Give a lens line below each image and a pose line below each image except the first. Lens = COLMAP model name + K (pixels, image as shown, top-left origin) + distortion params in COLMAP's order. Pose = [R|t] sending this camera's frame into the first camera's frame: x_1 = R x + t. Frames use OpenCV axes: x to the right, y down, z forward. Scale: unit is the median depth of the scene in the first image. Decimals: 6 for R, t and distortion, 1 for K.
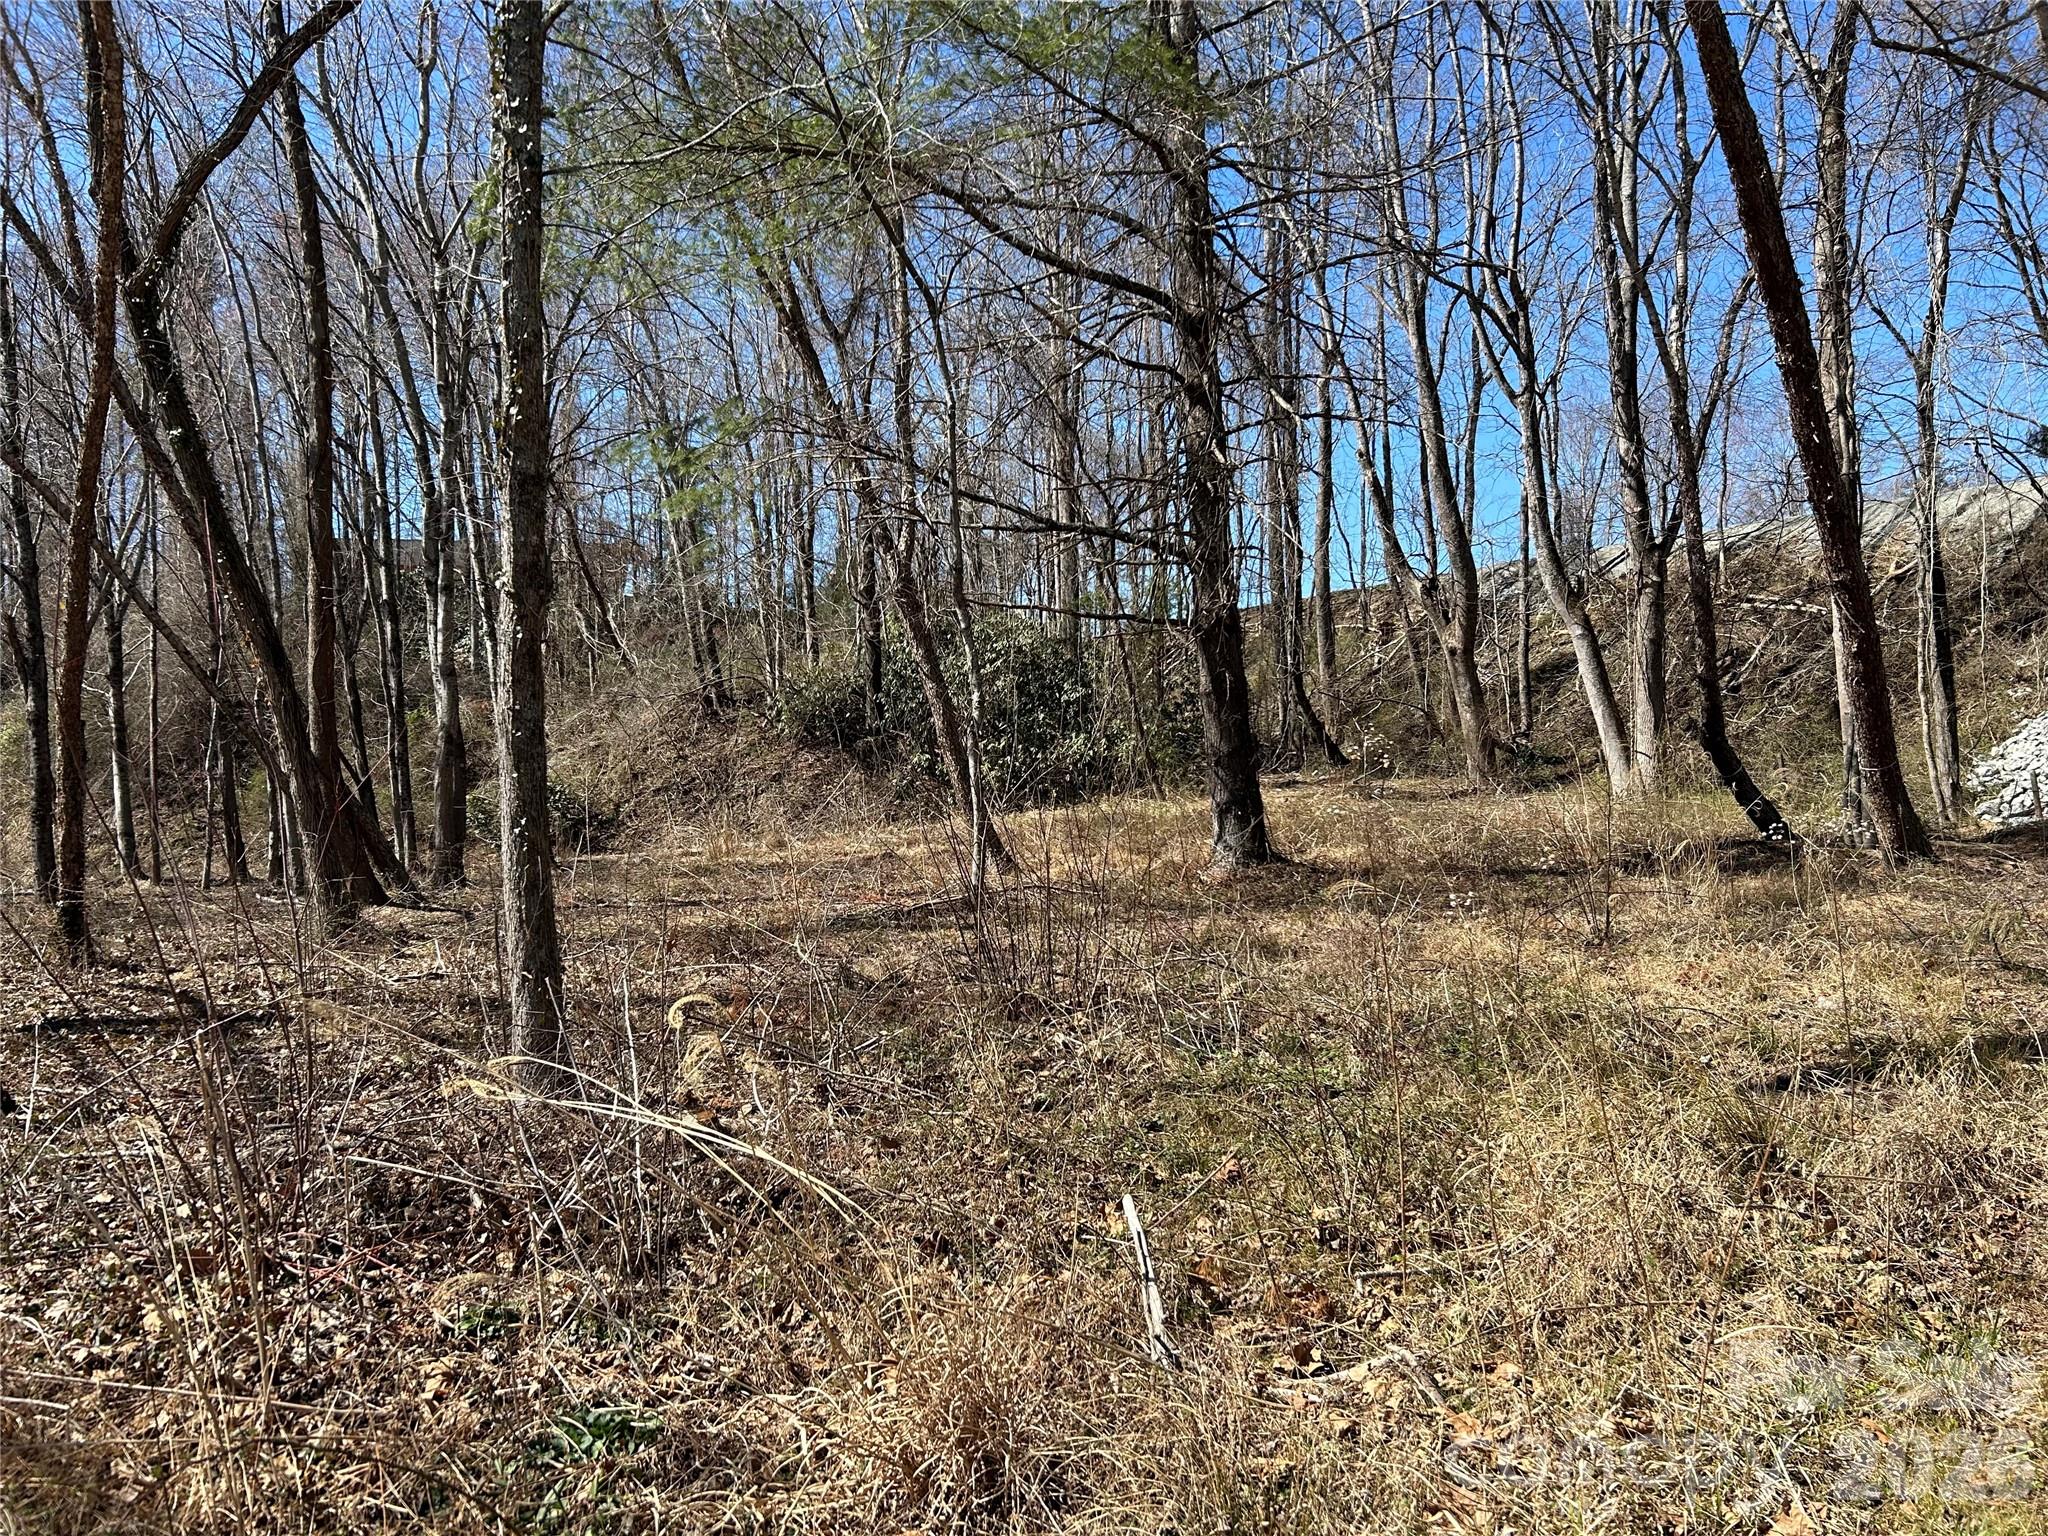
lens RADIAL K [[1533.8, 0, 1035.8], [0, 1533.8, 743.2], [0, 0, 1]] dist [0.008514, 0.001626]
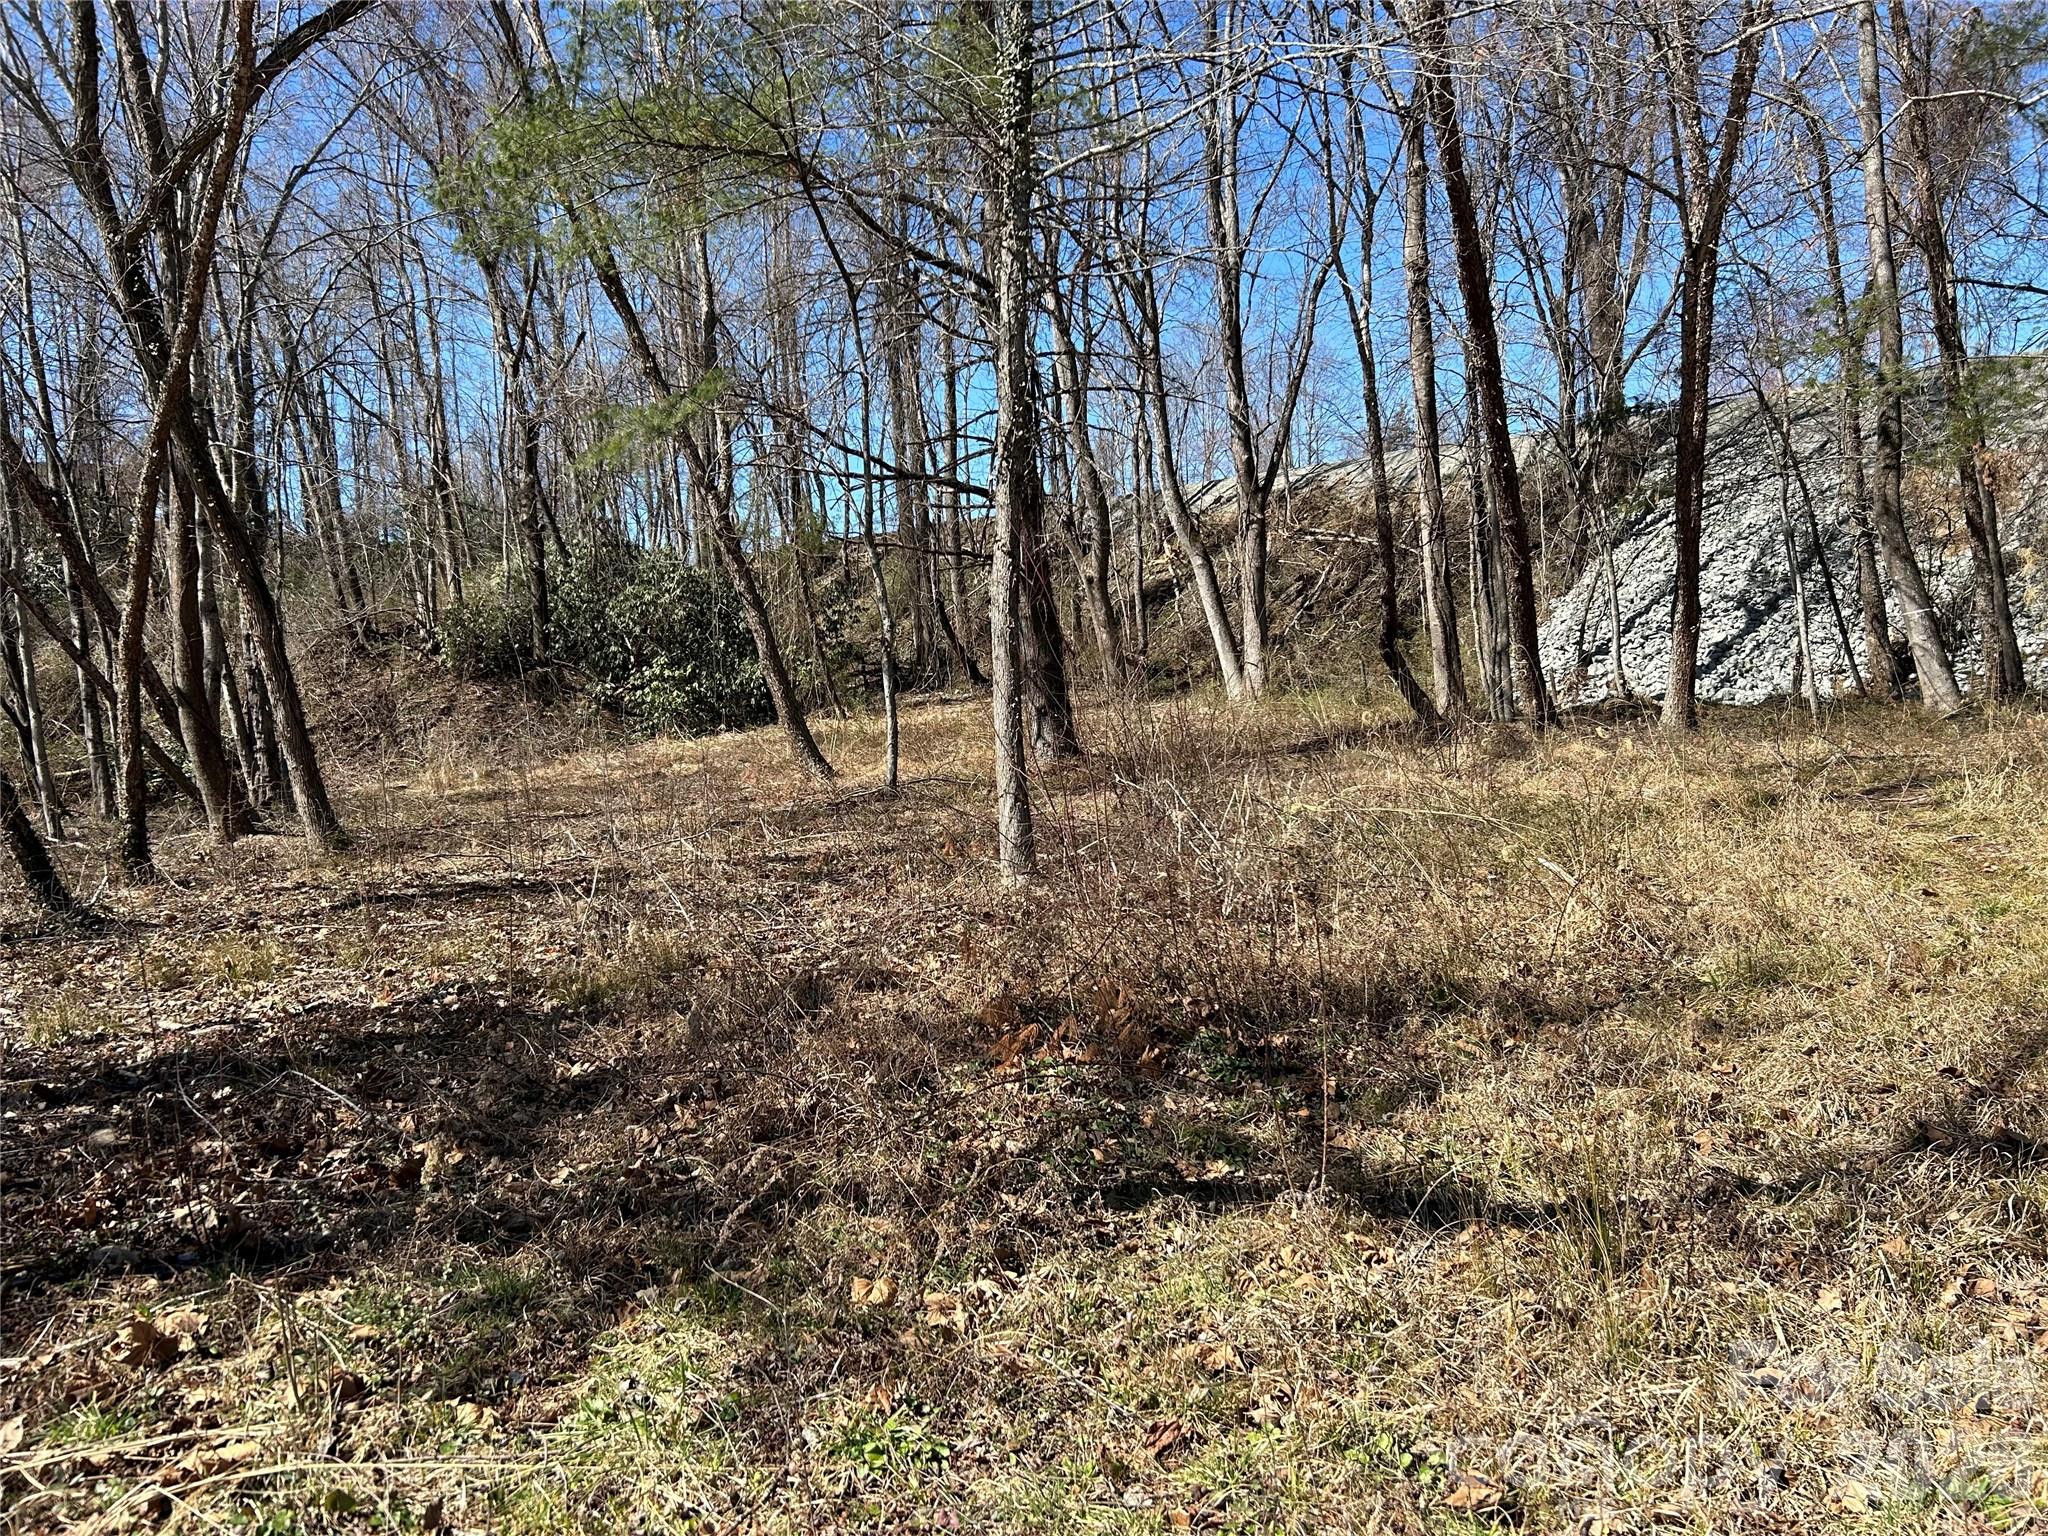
lens RADIAL K [[1539.8, 0, 1019.6], [0, 1539.8, 731.3], [0, 0, 1]] dist [0.062733, -0.091562]
pose [[0.952737, -0.038076, 0.301400, -0.135901], [0.026503, 0.998749, 0.042396, 0.003215], [-0.302637, -0.032404, 0.952555, -0.082924]]
